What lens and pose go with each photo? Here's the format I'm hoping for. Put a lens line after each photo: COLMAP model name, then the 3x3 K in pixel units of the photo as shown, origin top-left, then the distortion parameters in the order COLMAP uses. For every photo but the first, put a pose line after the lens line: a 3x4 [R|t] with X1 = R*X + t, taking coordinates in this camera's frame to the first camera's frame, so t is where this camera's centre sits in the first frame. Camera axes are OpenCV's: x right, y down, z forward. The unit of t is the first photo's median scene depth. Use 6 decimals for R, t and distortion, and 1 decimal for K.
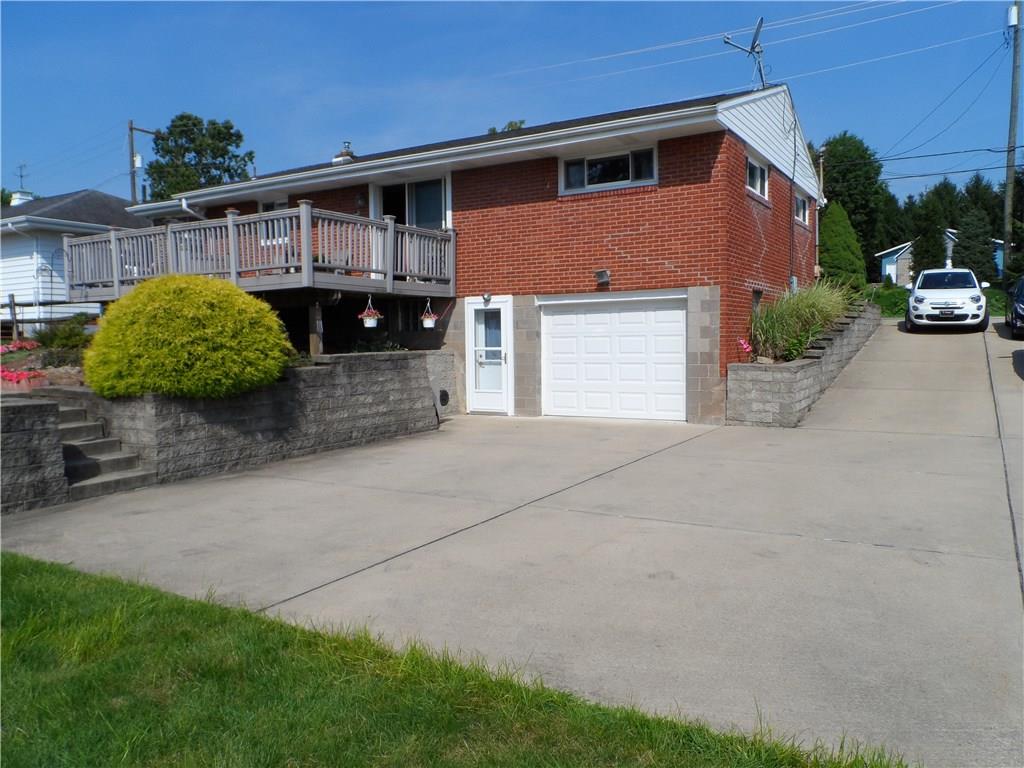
lens RADIAL K [[778.4, 0, 506.8], [0, 778.4, 384.8], [0, 0, 1]] dist [0.002419, -0.010329]
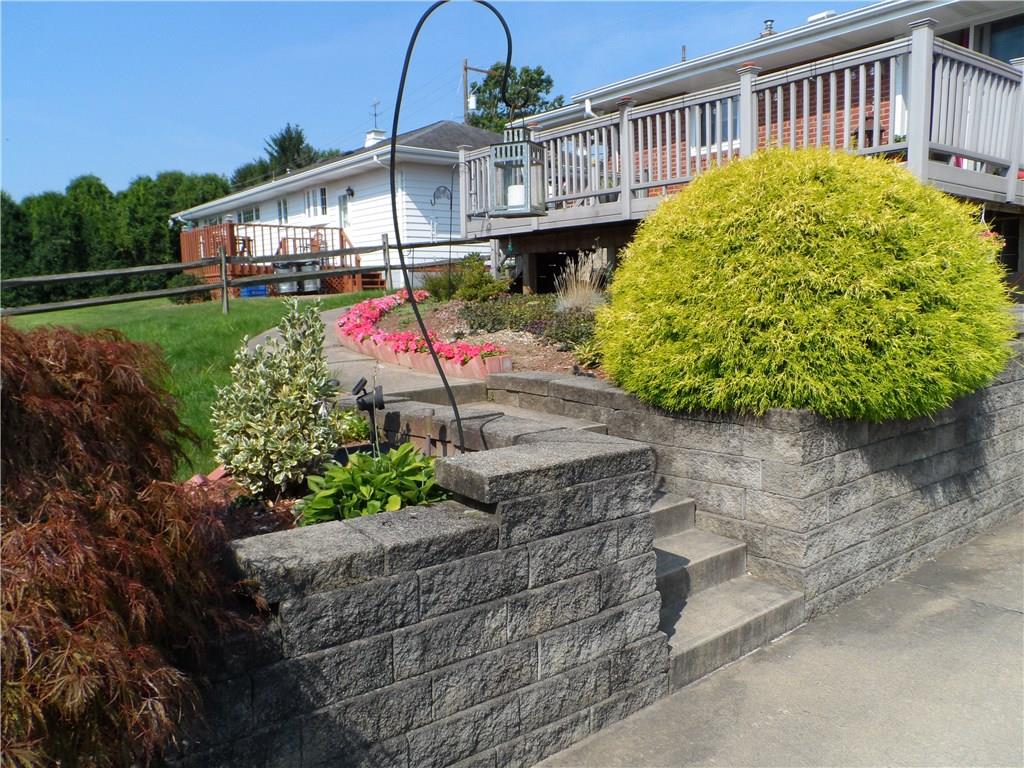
lens RADIAL K [[778.4, 0, 514.4], [0, 778.4, 385.6], [0, 0, 1]] dist [0.002419, -0.010329]
pose [[0.938337, 0.038362, -0.343587, -0.421509], [-0.015667, 0.997522, 0.068588, -0.028027], [0.345366, -0.058975, 0.936613, 0.506215]]
